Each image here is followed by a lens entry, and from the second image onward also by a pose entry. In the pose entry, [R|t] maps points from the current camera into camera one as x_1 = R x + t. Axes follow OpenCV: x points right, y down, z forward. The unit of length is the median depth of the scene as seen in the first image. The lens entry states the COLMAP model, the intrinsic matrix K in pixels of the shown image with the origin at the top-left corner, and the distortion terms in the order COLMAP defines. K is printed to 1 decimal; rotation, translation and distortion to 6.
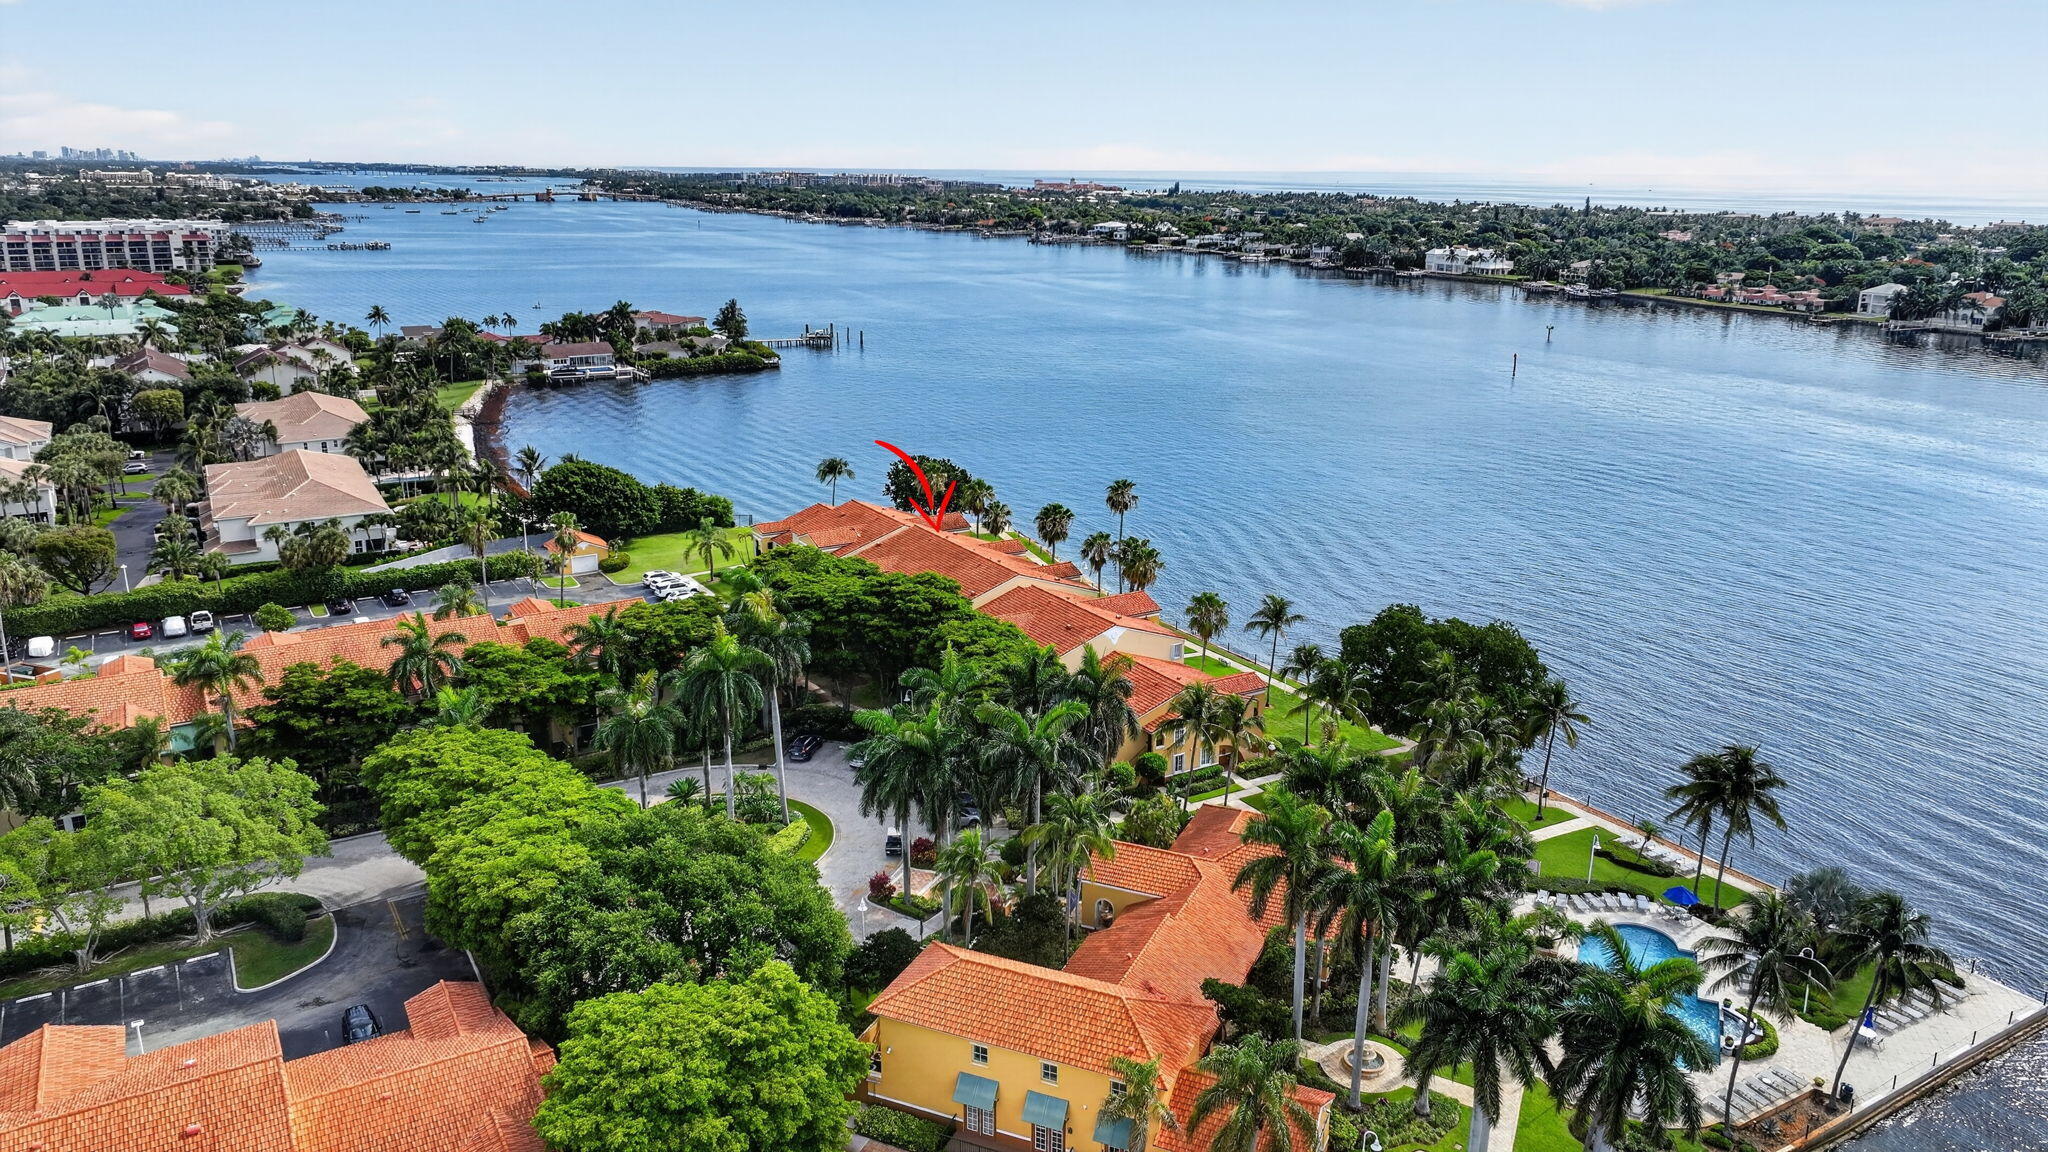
lens RADIAL K [[1438.7, 0, 1032.7], [0, 1438.7, 561.5], [0, 0, 1]] dist [0.002450, 0.011698]
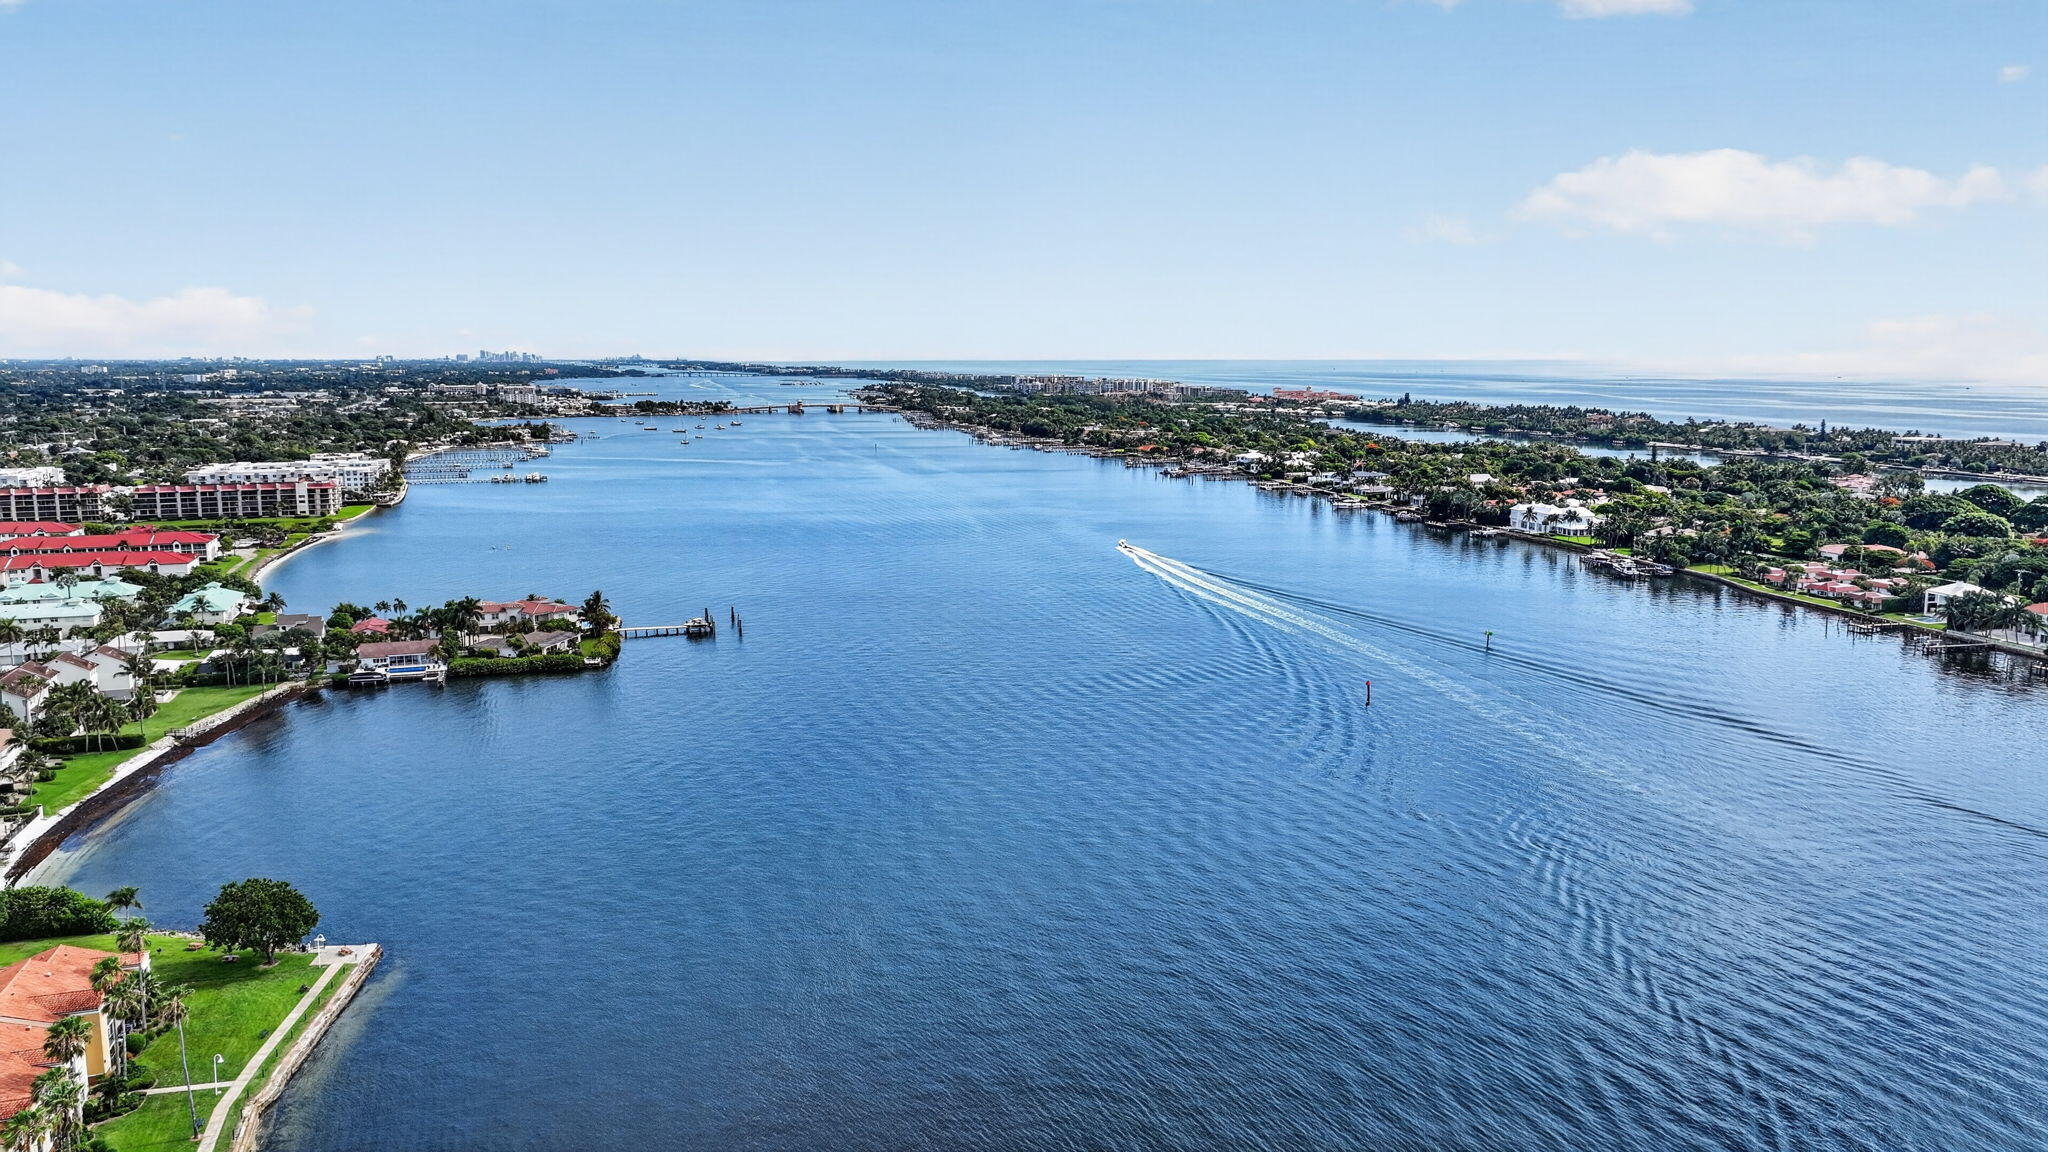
lens RADIAL K [[1438.7, 0, 1032.7], [0, 1438.7, 561.5], [0, 0, 1]] dist [0.002450, 0.011698]
pose [[0.975345, 0.022764, -0.219510, 0.203703], [-0.050121, 0.991523, -0.119879, -0.062655], [0.214920, 0.127925, 0.968217, 0.052484]]
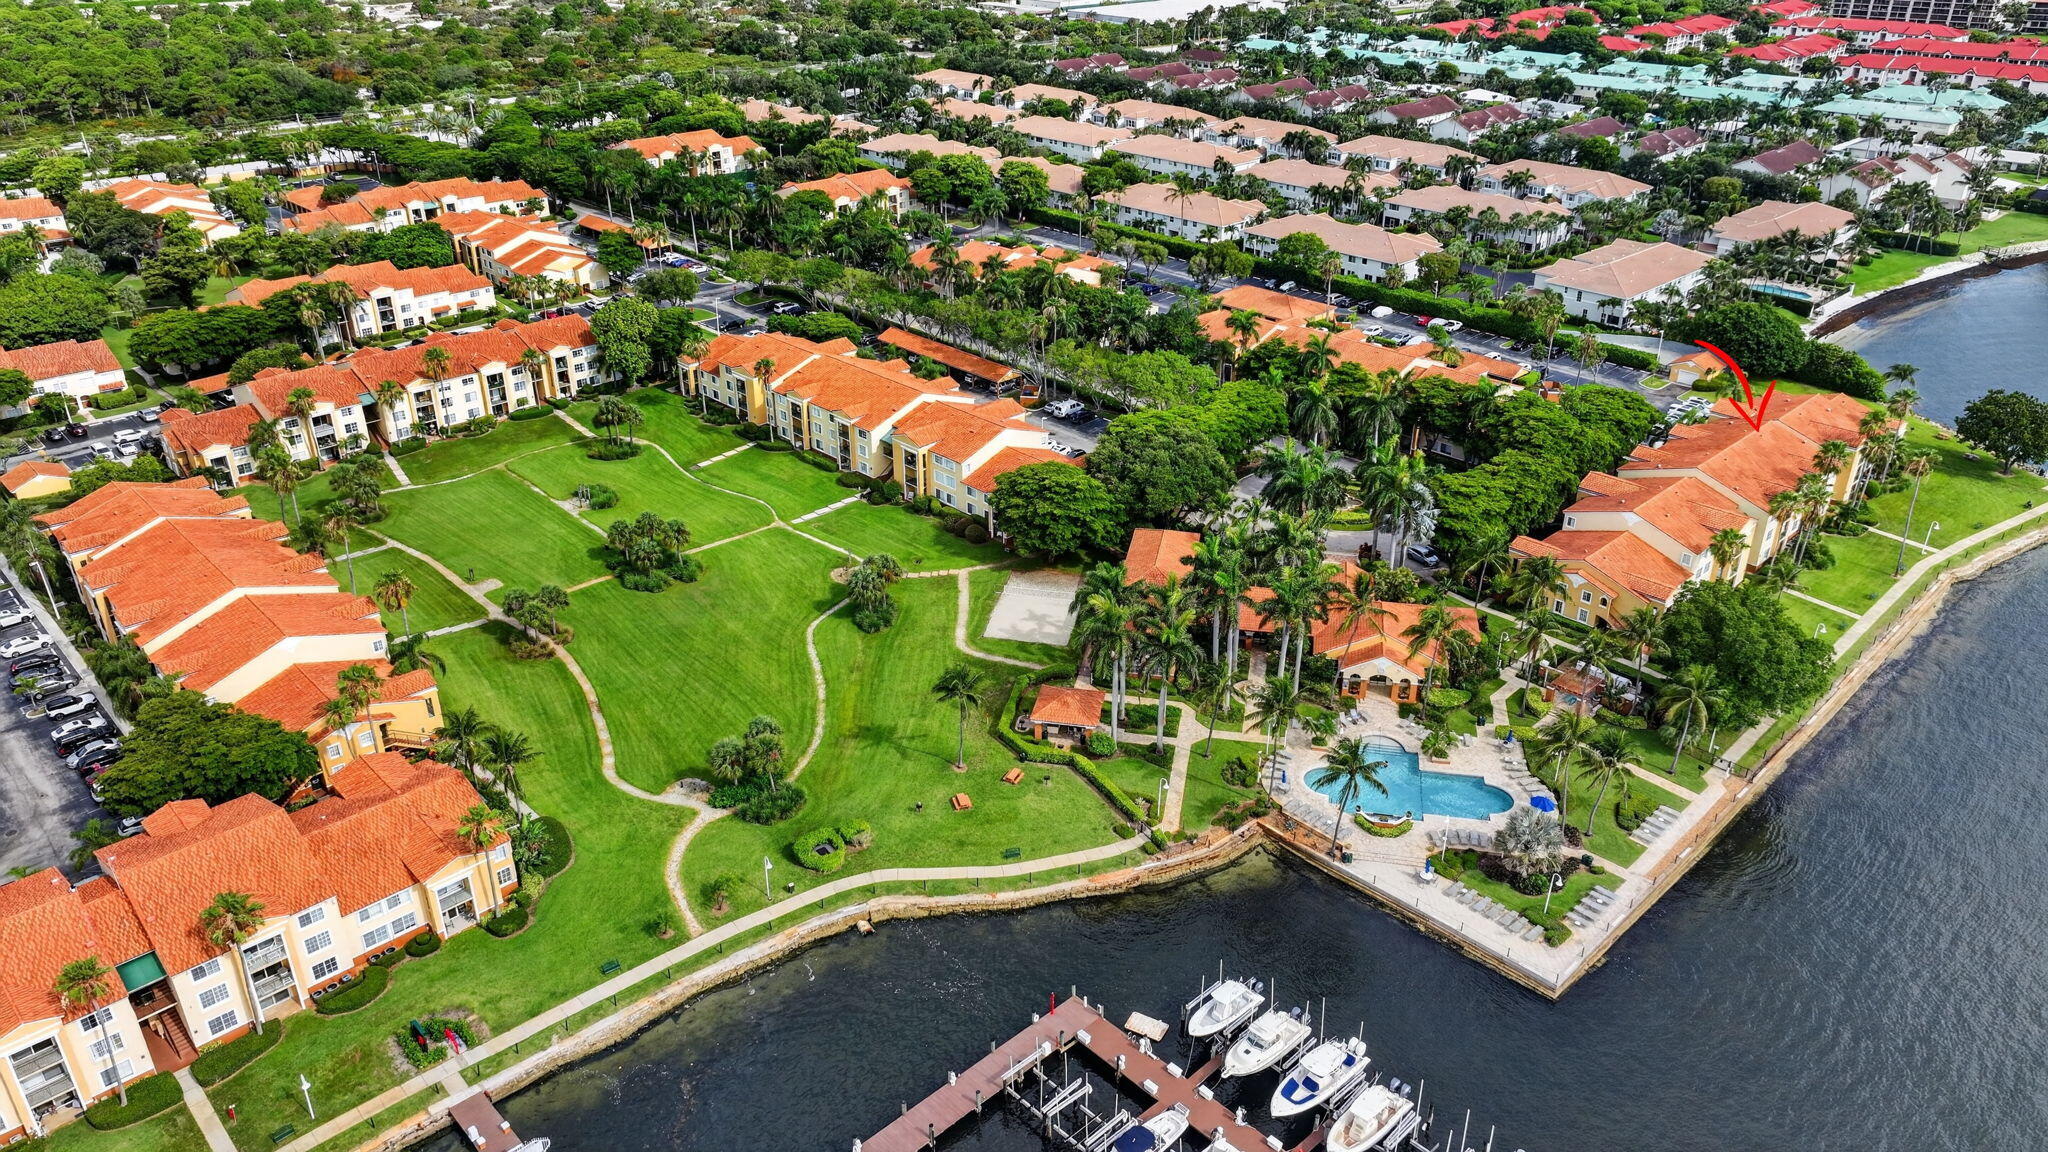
lens RADIAL K [[1438.7, 0, 1032.7], [0, 1438.7, 561.5], [0, 0, 1]] dist [0.002450, 0.011698]
pose [[0.218646, 0.427079, -0.877381, 0.227630], [-0.256580, 0.892659, 0.370575, -0.053475], [0.941467, 0.144093, 0.304757, 0.021084]]
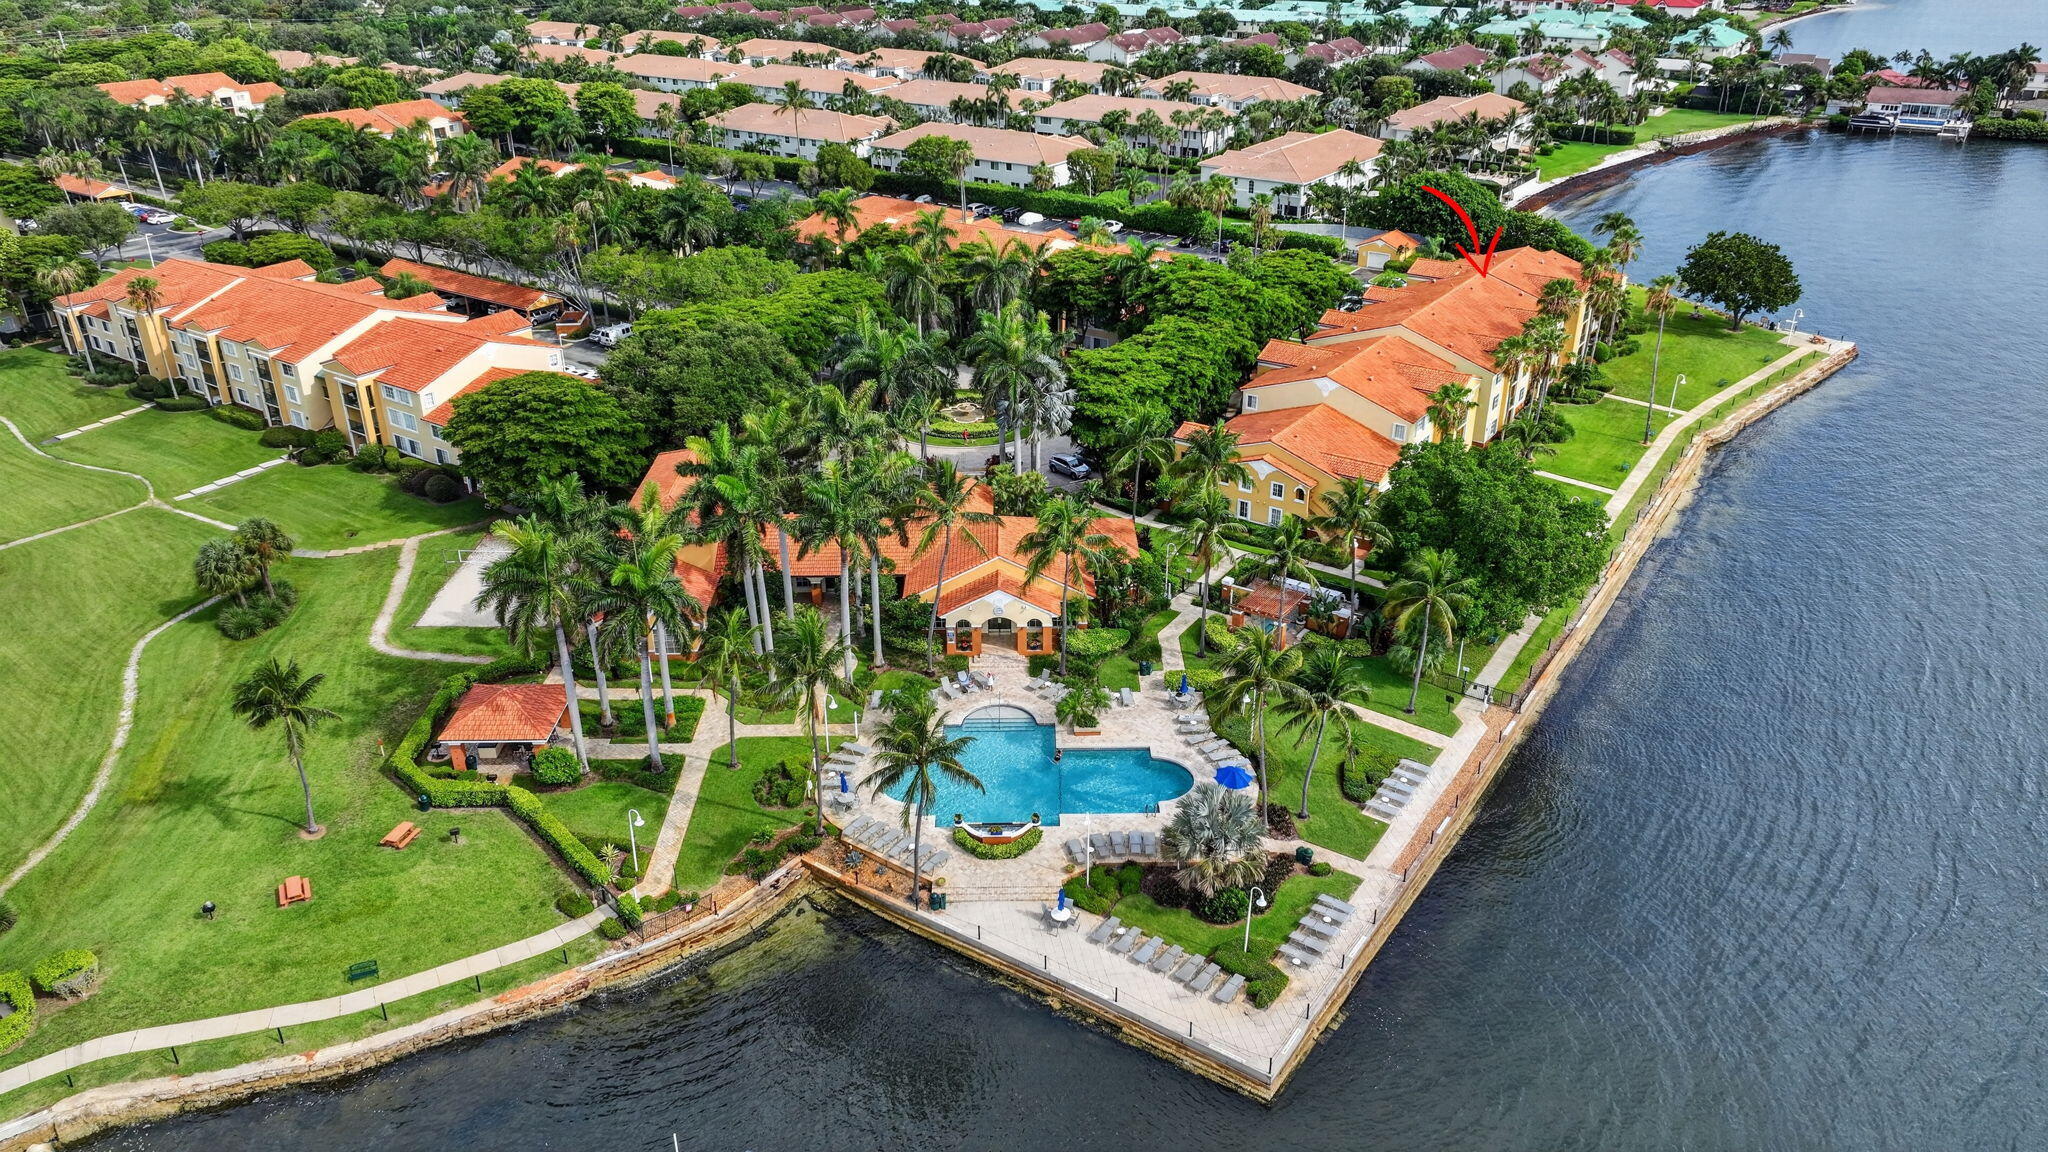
lens RADIAL K [[1438.7, 0, 1032.7], [0, 1438.7, 561.5], [0, 0, 1]] dist [0.002450, 0.011698]
pose [[0.410111, 0.383795, -0.827352, 0.172125], [-0.233314, 0.921112, 0.311637, -0.020194], [0.881688, 0.065227, 0.467302, 0.078302]]
